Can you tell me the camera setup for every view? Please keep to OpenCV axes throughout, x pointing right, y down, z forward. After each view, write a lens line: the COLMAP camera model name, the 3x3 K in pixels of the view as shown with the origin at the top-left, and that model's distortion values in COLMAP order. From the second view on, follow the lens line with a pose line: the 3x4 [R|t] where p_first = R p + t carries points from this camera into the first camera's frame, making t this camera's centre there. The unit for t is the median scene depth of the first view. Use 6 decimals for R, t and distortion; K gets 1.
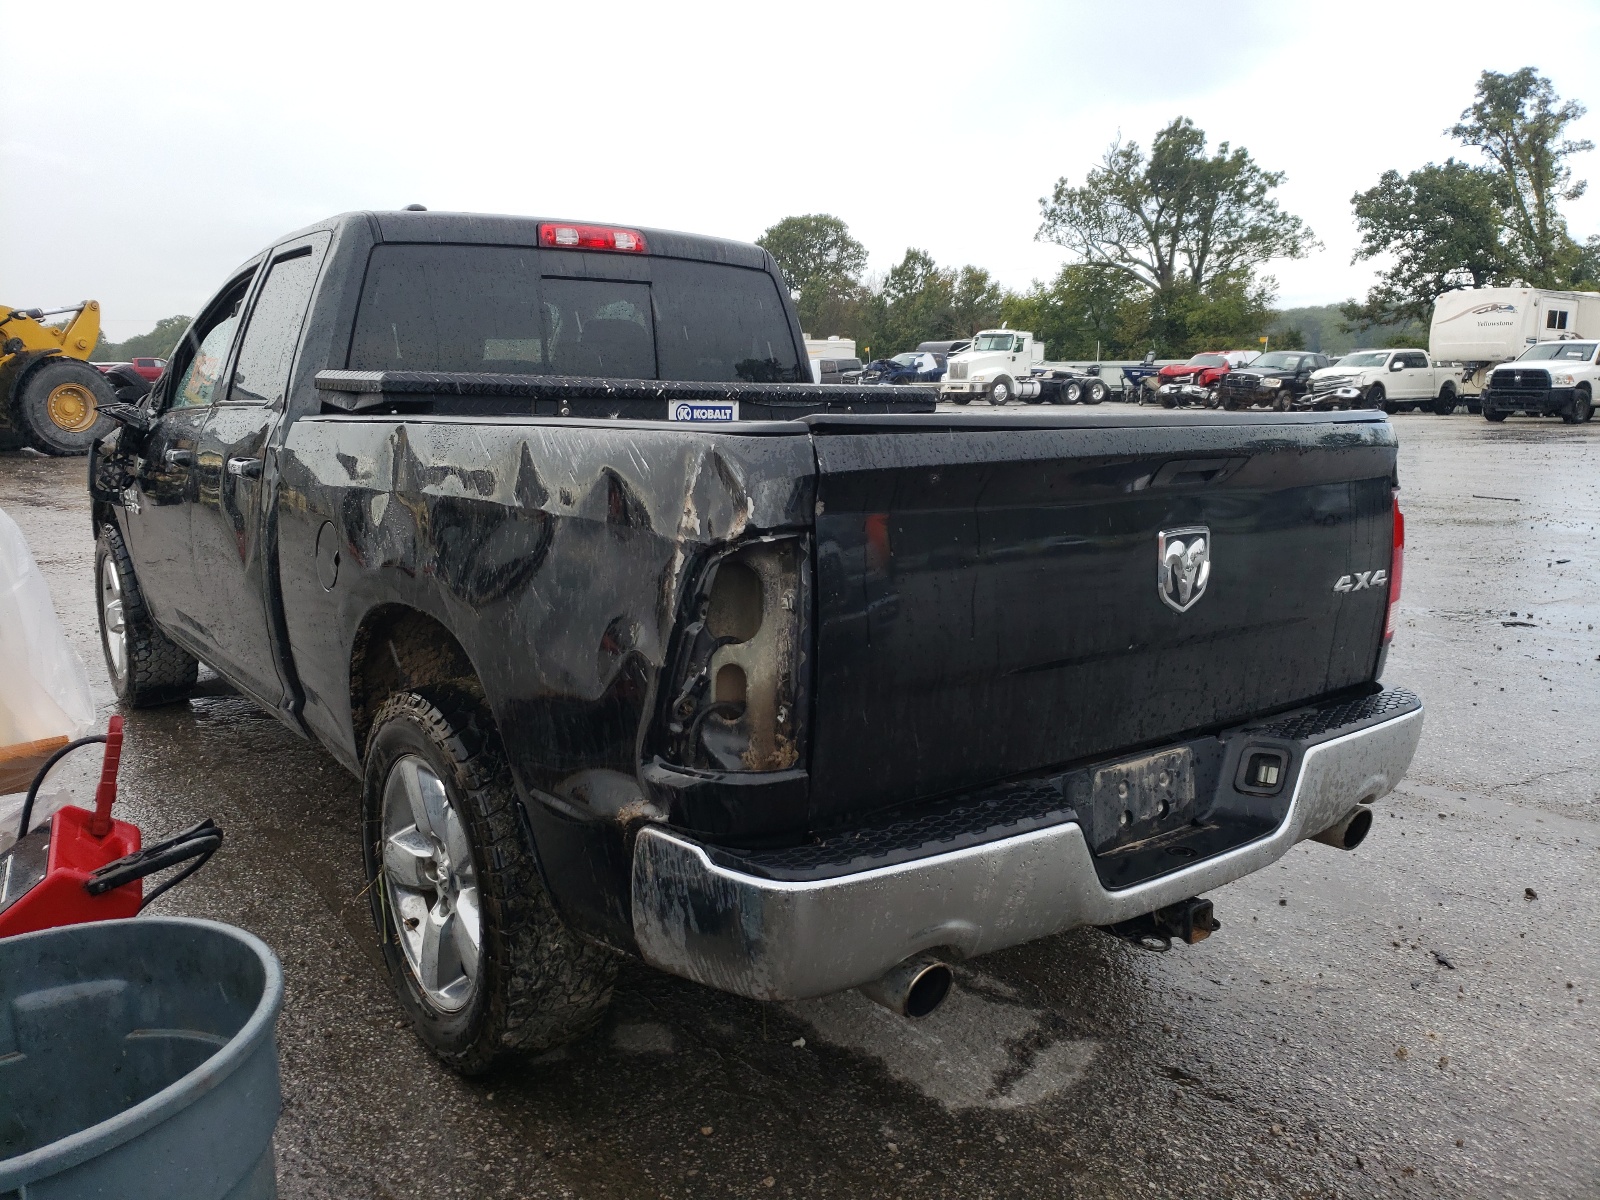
lens RADIAL K [[1205.3, 0, 788.6], [0, 1205.3, 598.9], [0, 0, 1]] dist [0.033559, 0.002154]
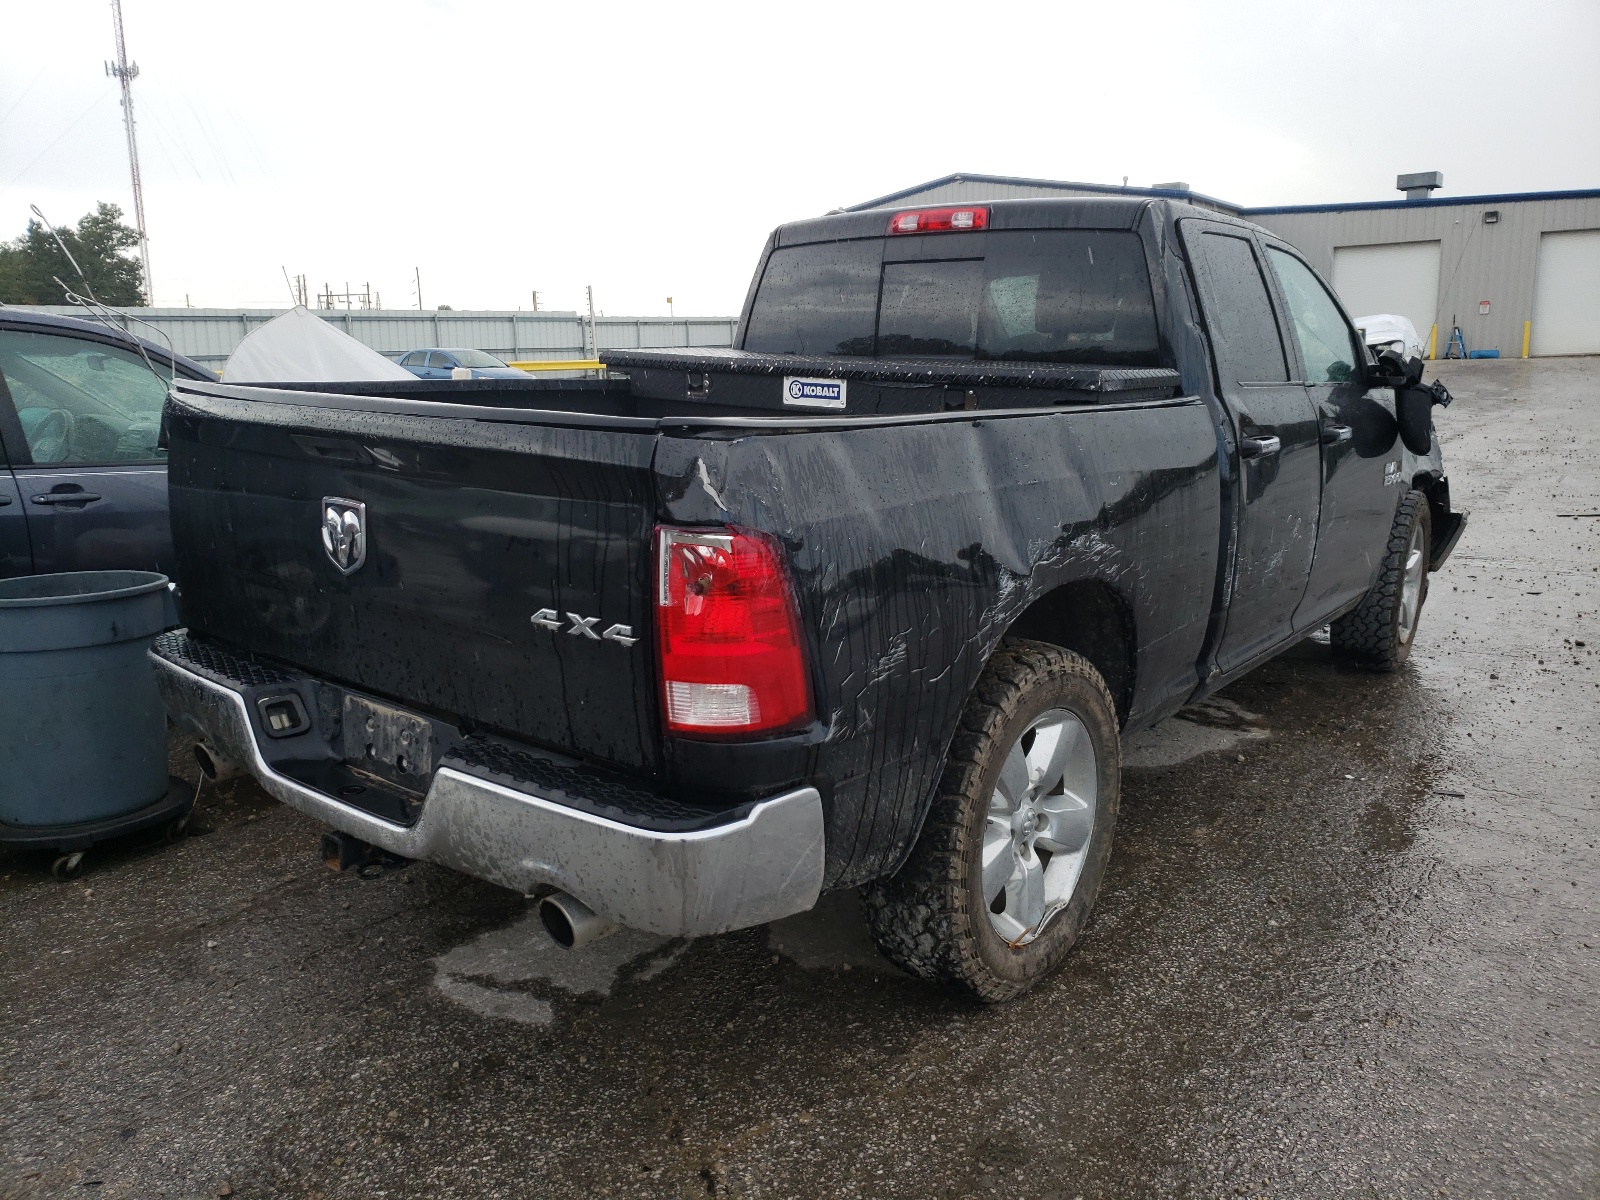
lens RADIAL K [[1205.3, 0, 788.6], [0, 1205.3, 598.9], [0, 0, 1]] dist [0.033559, 0.002154]
pose [[0.266811, 0.201554, -0.942437, 0.971123], [-0.176503, 0.971566, 0.157814, -0.139972], [0.947448, 0.124237, 0.294800, 0.693591]]
